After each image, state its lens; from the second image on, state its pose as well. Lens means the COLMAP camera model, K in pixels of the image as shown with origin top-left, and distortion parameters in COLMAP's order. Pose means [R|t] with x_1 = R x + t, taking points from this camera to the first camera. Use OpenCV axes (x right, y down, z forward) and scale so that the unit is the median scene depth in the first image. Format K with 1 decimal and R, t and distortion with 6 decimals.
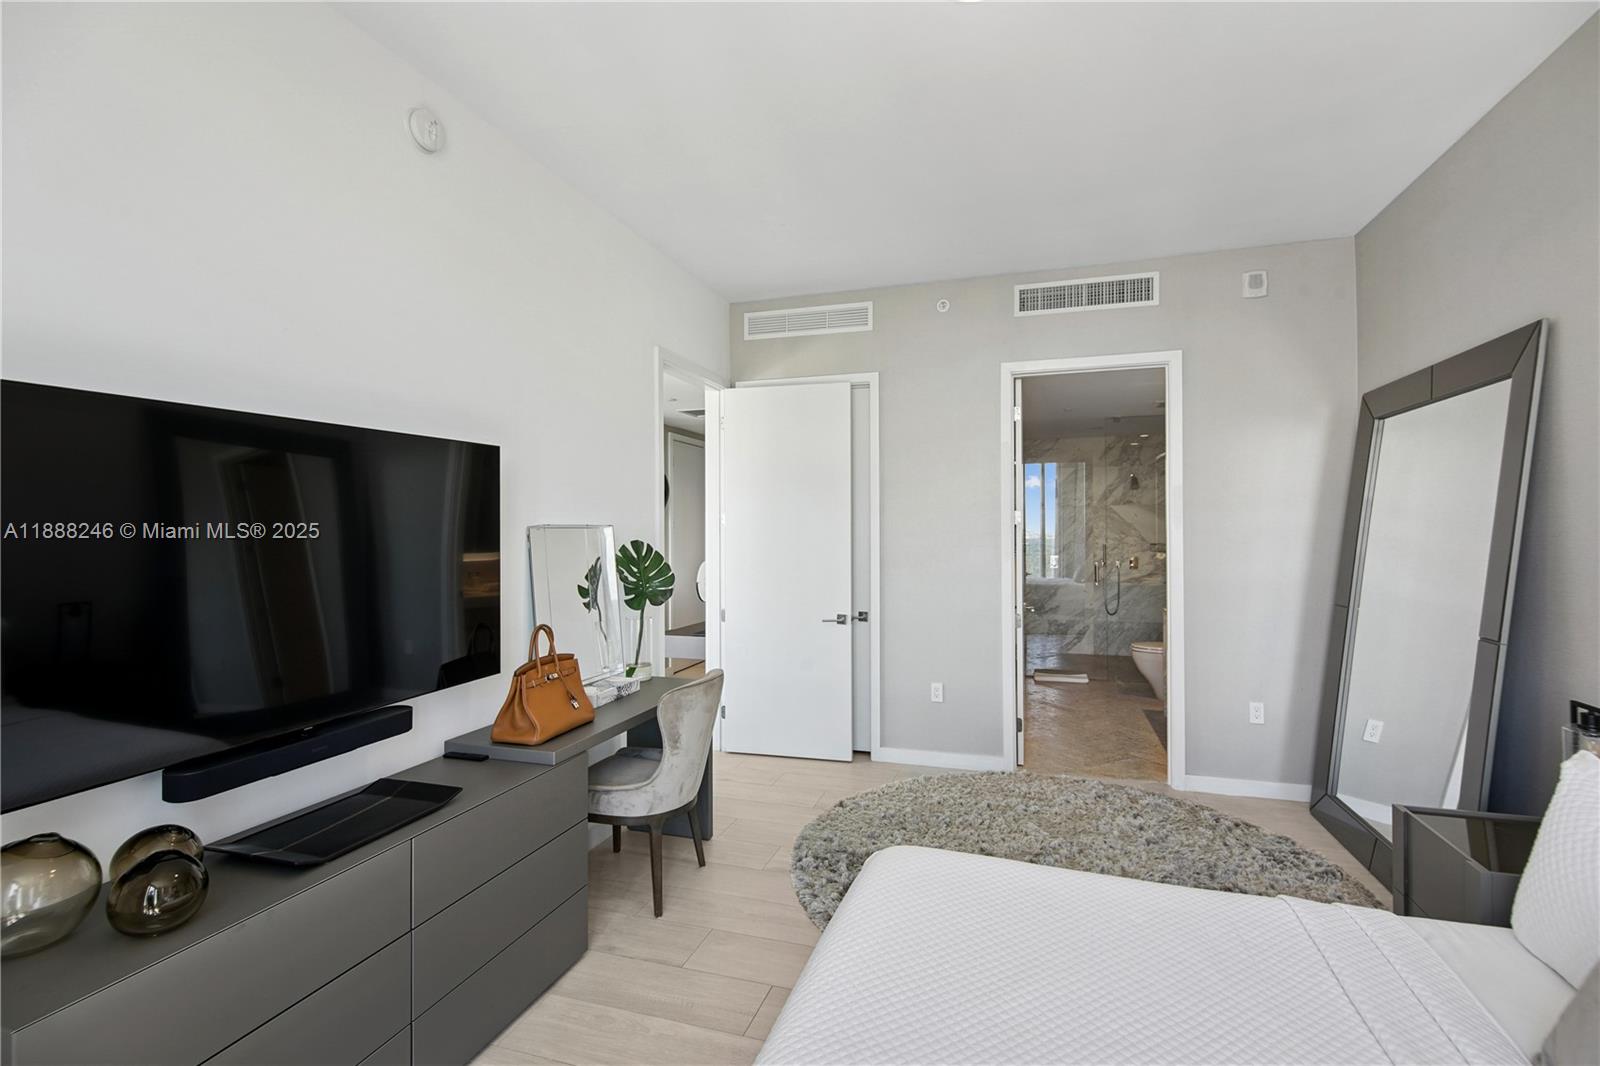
lens RADIAL K [[740.3, 0, 801.3], [0, 740.3, 527.2], [0, 0, 1]] dist [0.000182, 0.000009]
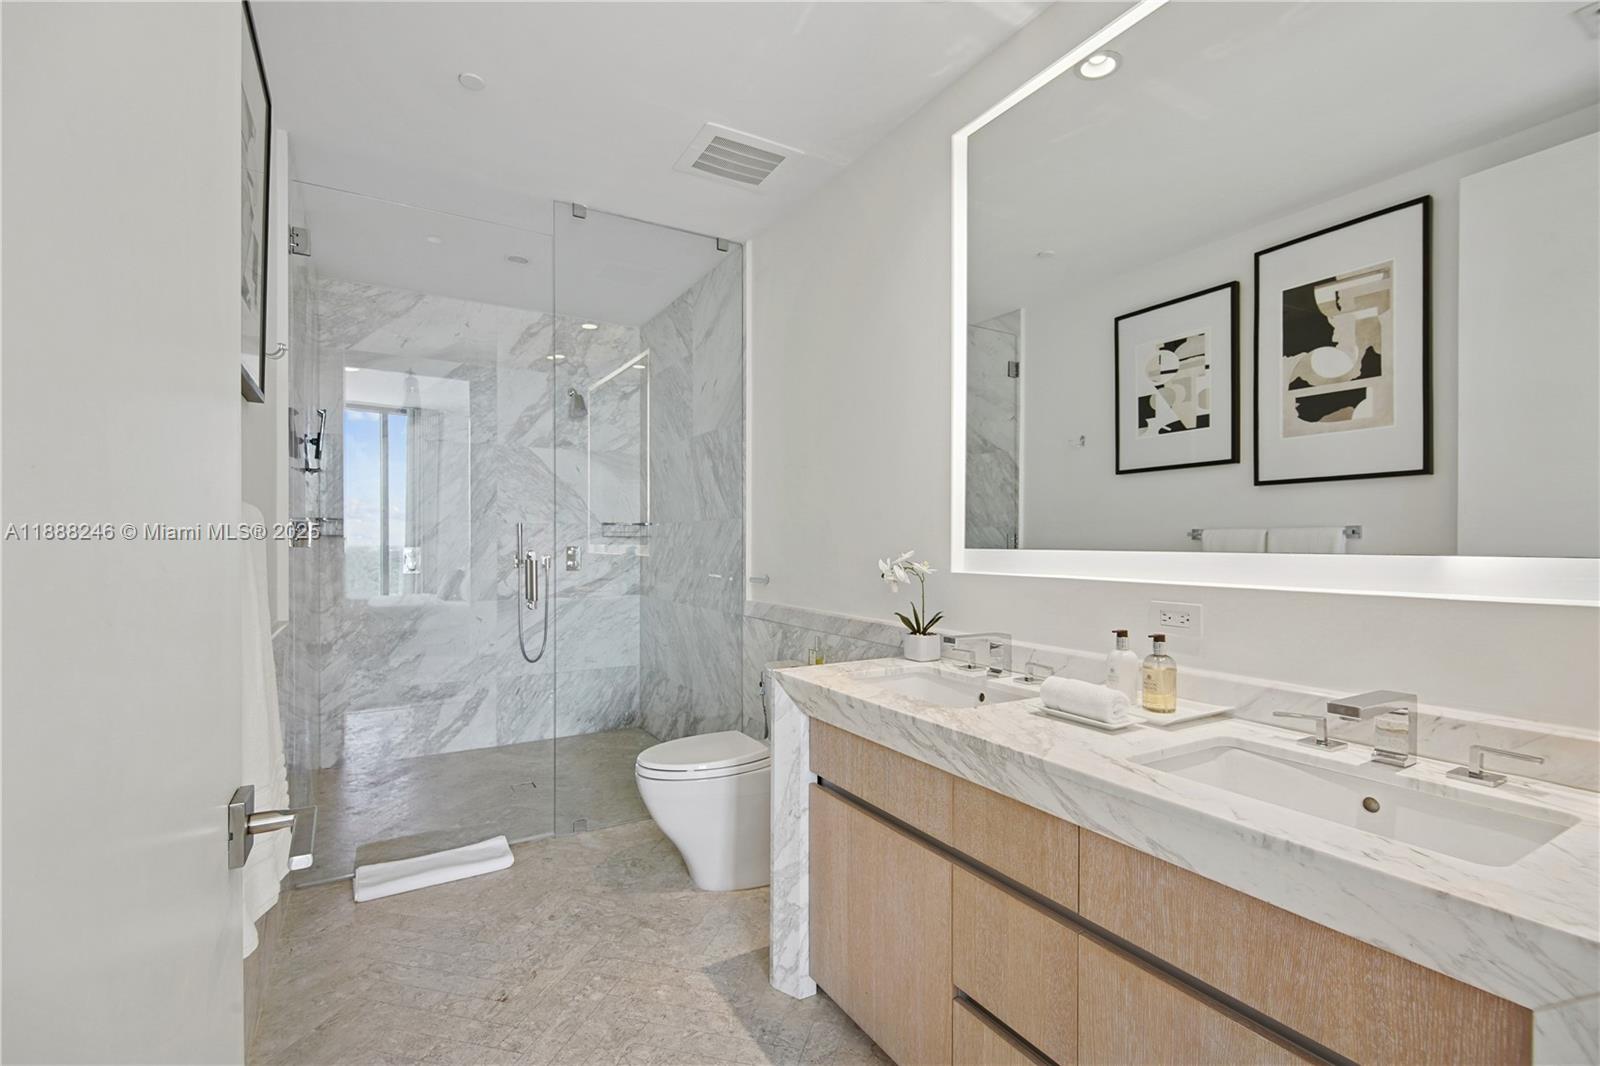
lens RADIAL K [[717.0, 0, 802.3], [0, 717.0, 538.8], [0, 0, 1]] dist [0.001657, 0.000085]
pose [[0.665370, 0.007719, 0.746474, 0.173750], [-0.005450, 0.999970, -0.005483, 0.035418], [-0.746494, -0.000420, 0.665392, 0.531616]]
